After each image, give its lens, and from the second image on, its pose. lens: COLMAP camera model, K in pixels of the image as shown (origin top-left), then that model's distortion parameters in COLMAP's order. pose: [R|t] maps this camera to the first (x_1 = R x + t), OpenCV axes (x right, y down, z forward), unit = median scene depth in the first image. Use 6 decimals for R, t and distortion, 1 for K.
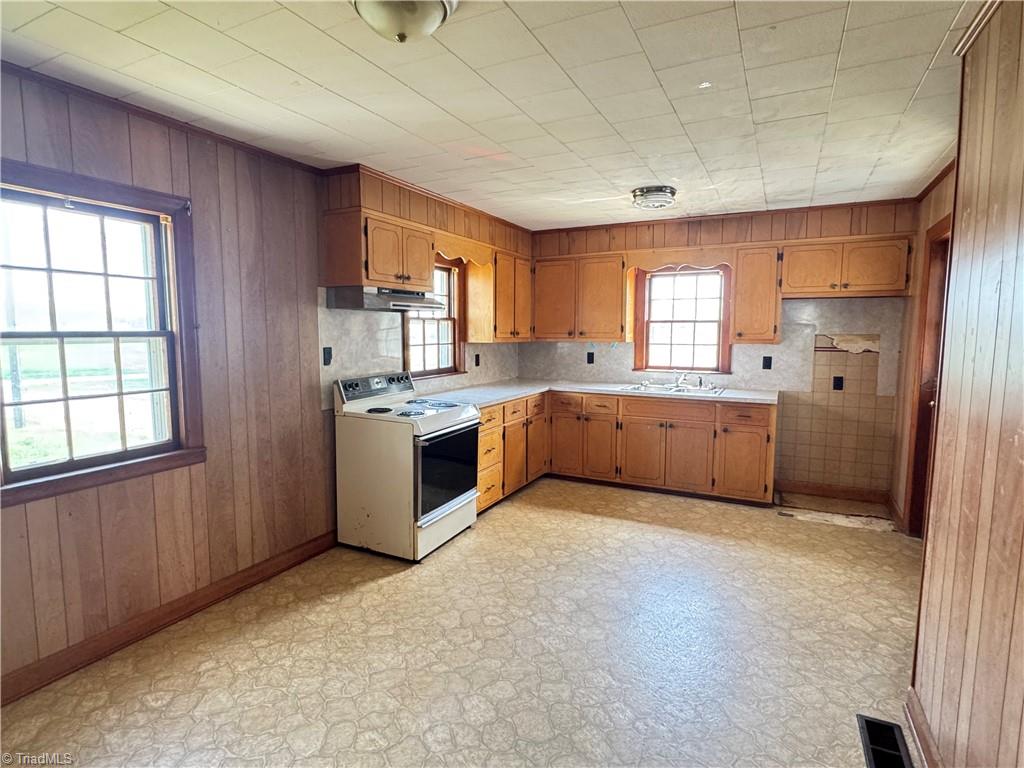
lens RADIAL K [[540.7, 0, 510.3], [0, 540.7, 384.0], [0, 0, 1]] dist [-0.003795, -0.000321]
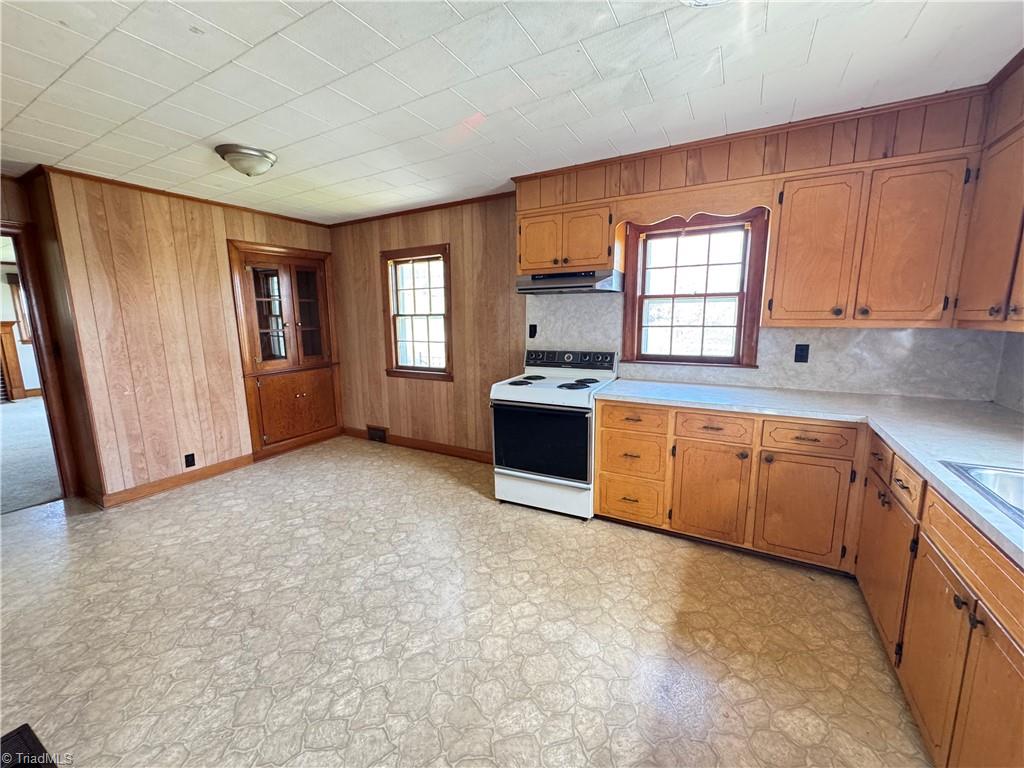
lens RADIAL K [[409.7, 0, 511.8], [0, 409.7, 382.9], [0, 0, 1]] dist [-0.001913, 0.000104]
pose [[-0.045244, 0.160549, -0.985990, 0.779579], [-0.089754, 0.982356, 0.164076, -0.099973], [0.994936, 0.095920, -0.030036, 1.135925]]
